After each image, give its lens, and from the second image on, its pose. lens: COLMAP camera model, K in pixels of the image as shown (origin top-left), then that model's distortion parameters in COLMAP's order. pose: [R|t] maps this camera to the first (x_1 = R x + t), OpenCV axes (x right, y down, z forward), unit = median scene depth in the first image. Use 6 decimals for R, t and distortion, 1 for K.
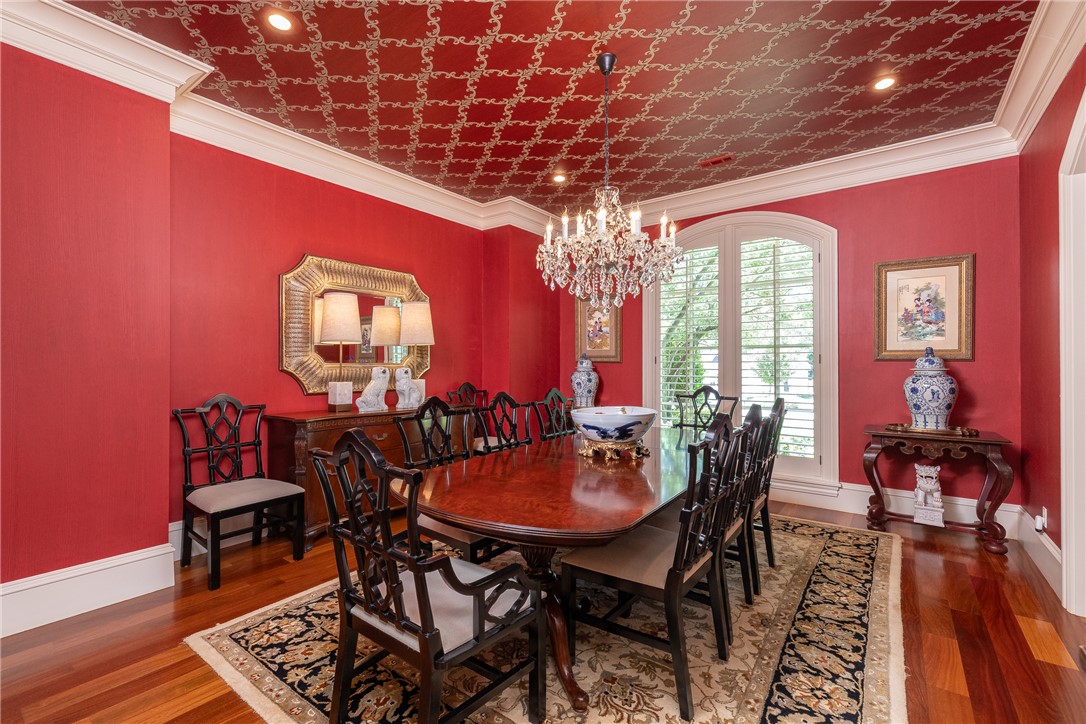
lens RADIAL K [[467.5, 0, 542.2], [0, 467.5, 348.7], [0, 0, 1]] dist [-0.000118, 0.000029]
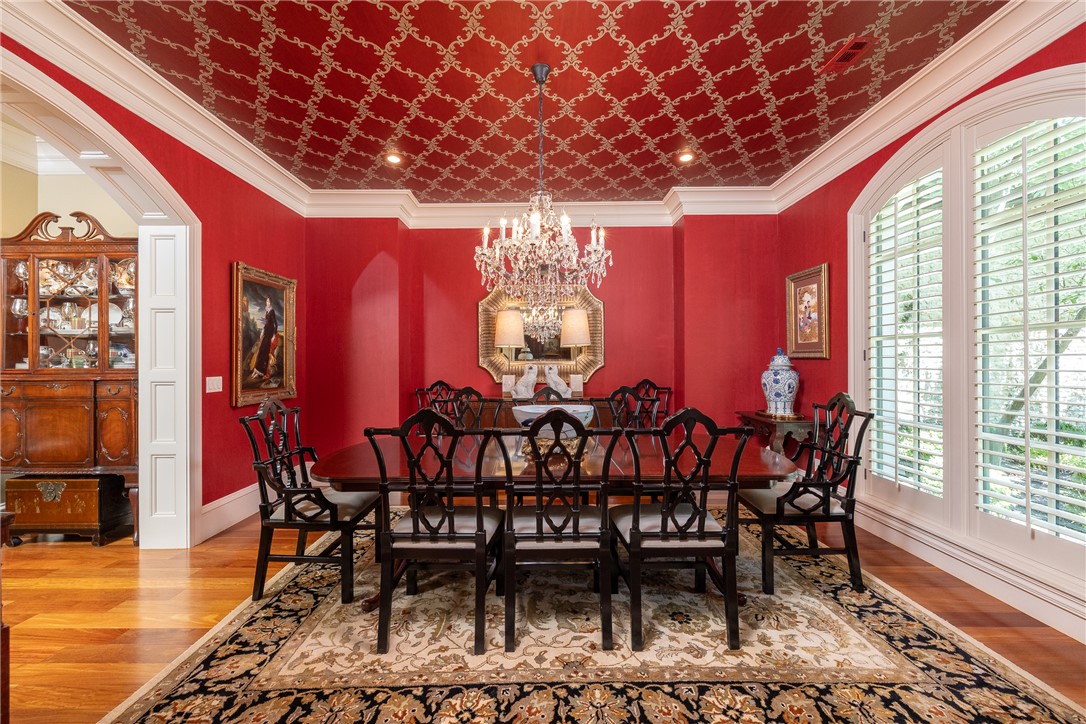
lens RADIAL K [[455.2, 0, 537.7], [0, 455.2, 347.8], [0, 0, 1]] dist [0.001530, -0.000007]
pose [[0.597473, -0.025838, -0.801473, 0.868008], [0.030918, 0.999480, -0.009173, 0.008106], [0.801293, -0.019299, 0.597961, 0.354545]]
